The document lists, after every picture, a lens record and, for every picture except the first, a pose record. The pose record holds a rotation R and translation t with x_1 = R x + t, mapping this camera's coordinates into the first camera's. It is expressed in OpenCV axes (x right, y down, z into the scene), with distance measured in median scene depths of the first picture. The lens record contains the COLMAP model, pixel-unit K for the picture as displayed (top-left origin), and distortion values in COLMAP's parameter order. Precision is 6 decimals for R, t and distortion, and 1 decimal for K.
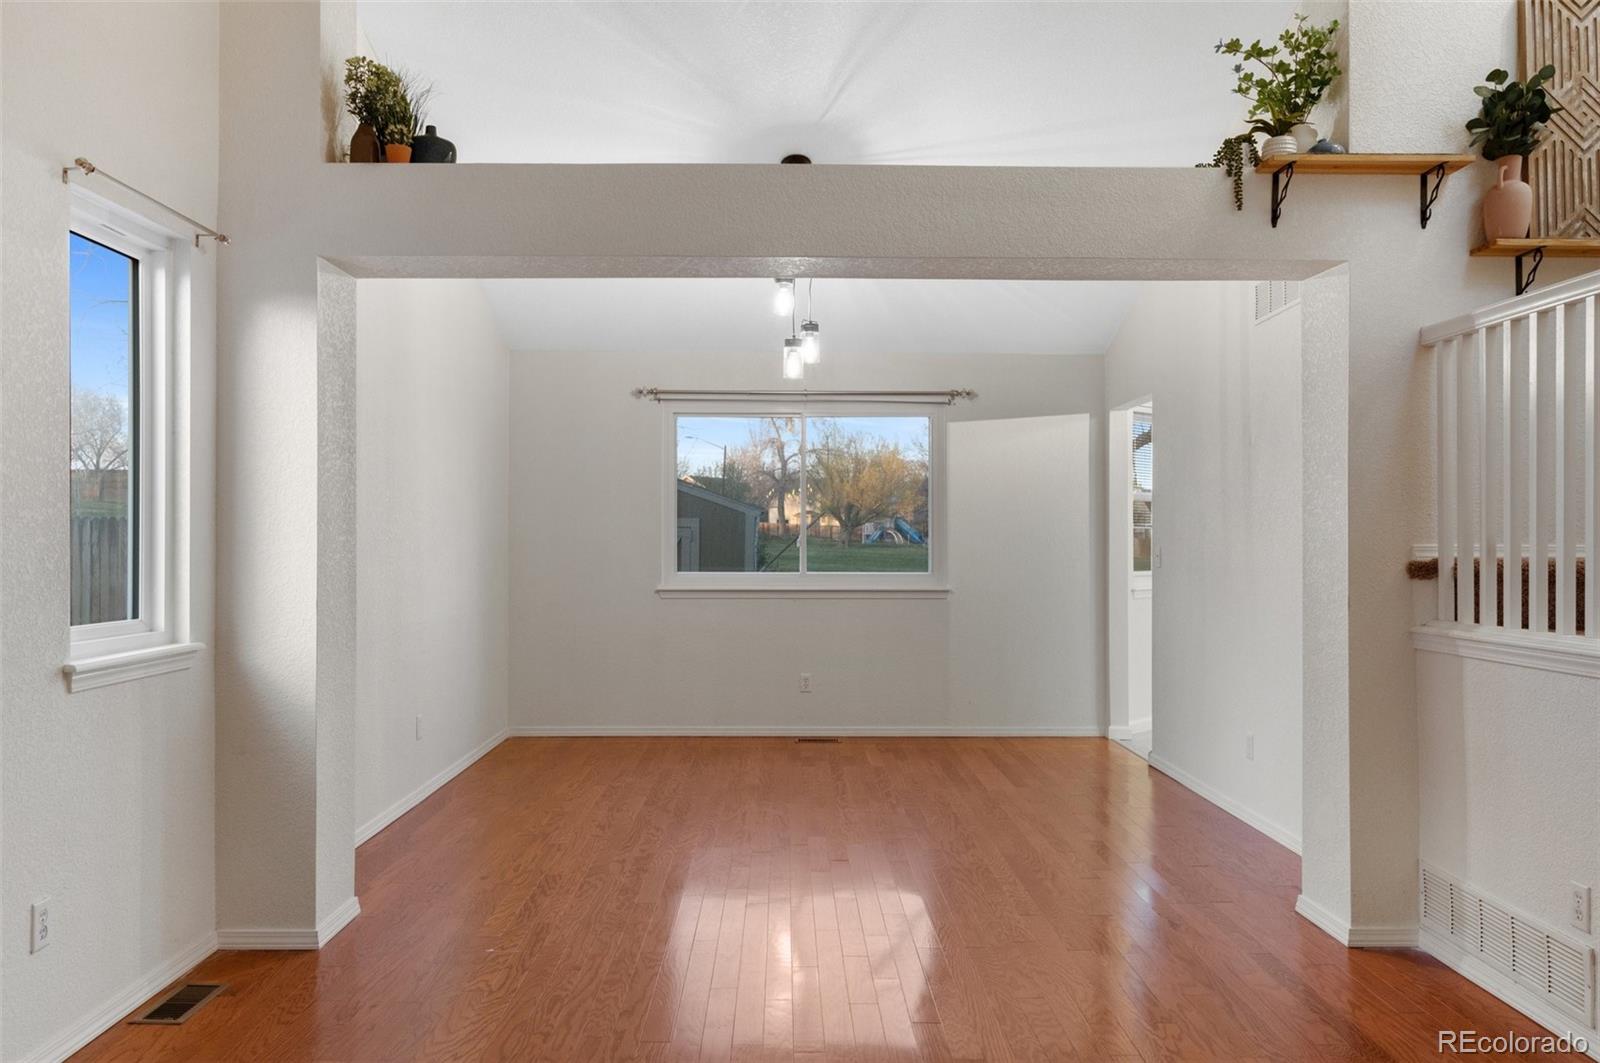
lens RADIAL K [[1223.9, 0, 797.6], [0, 1223.9, 532.7], [0, 0, 1]] dist [0.005256, 0.003606]
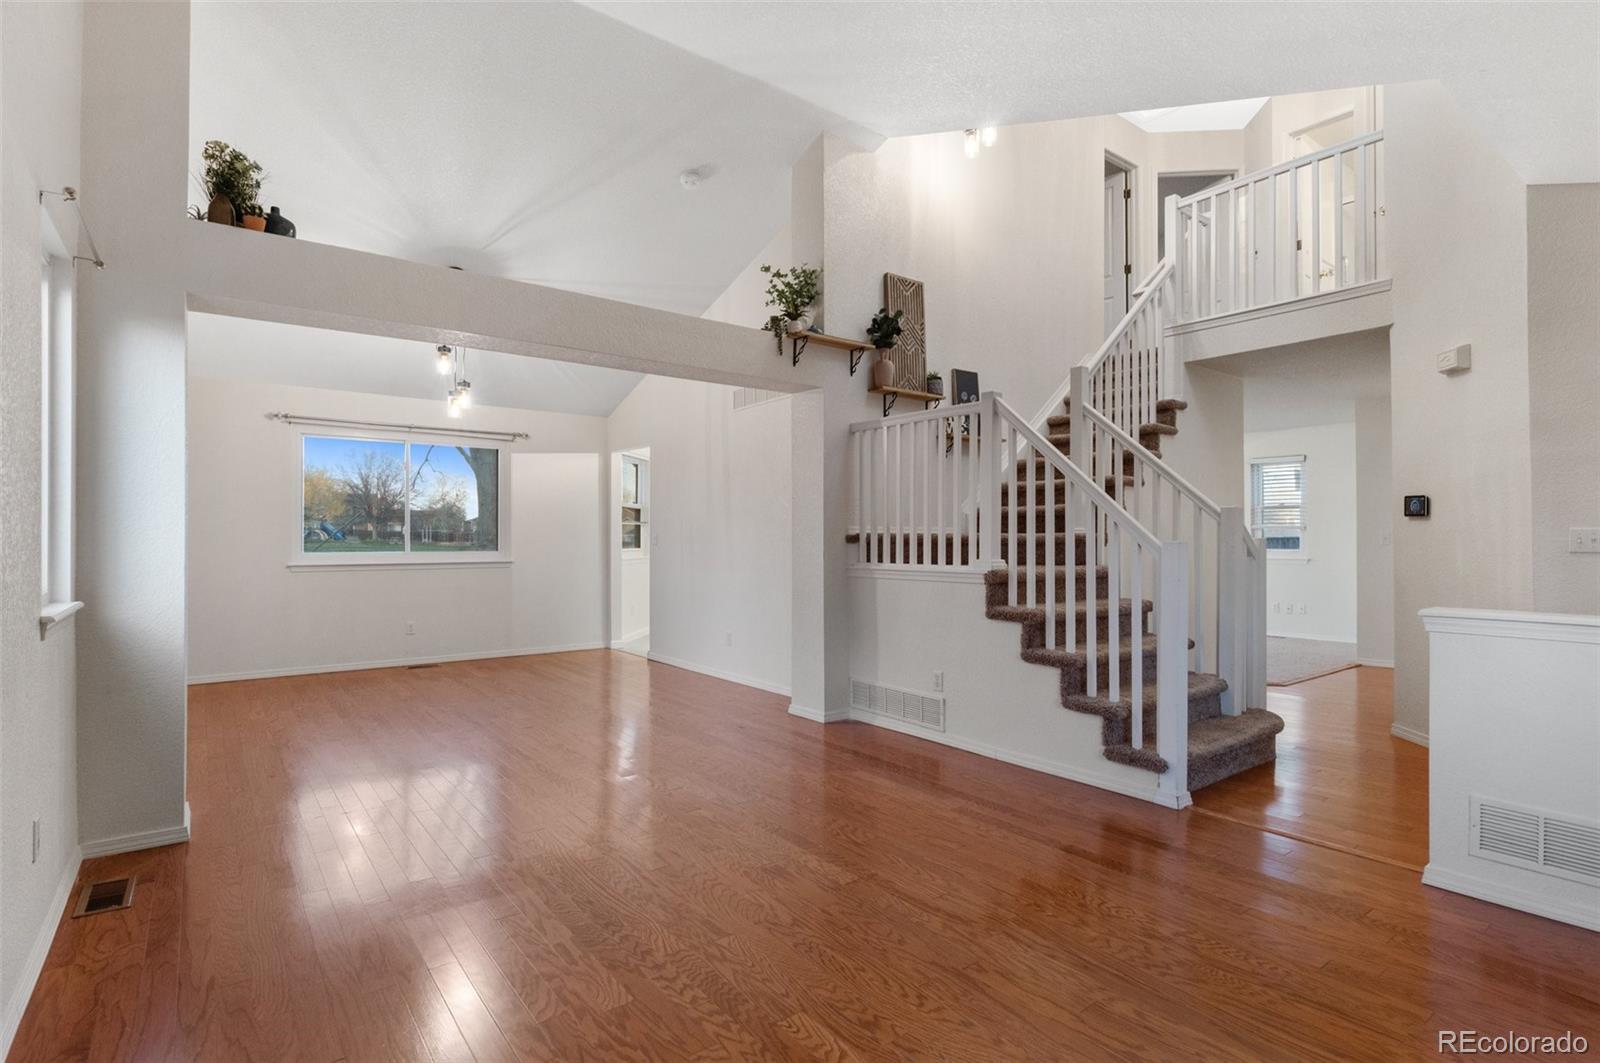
lens RADIAL K [[784.7, 0, 793.7], [0, 784.7, 535.4], [0, 0, 1]] dist [-0.006711, -0.000620]
pose [[0.801109, 0.001080, 0.598517, -0.364650], [-0.002865, 0.999994, 0.002030, 0.021374], [-0.598512, -0.003341, 0.801107, -0.016244]]
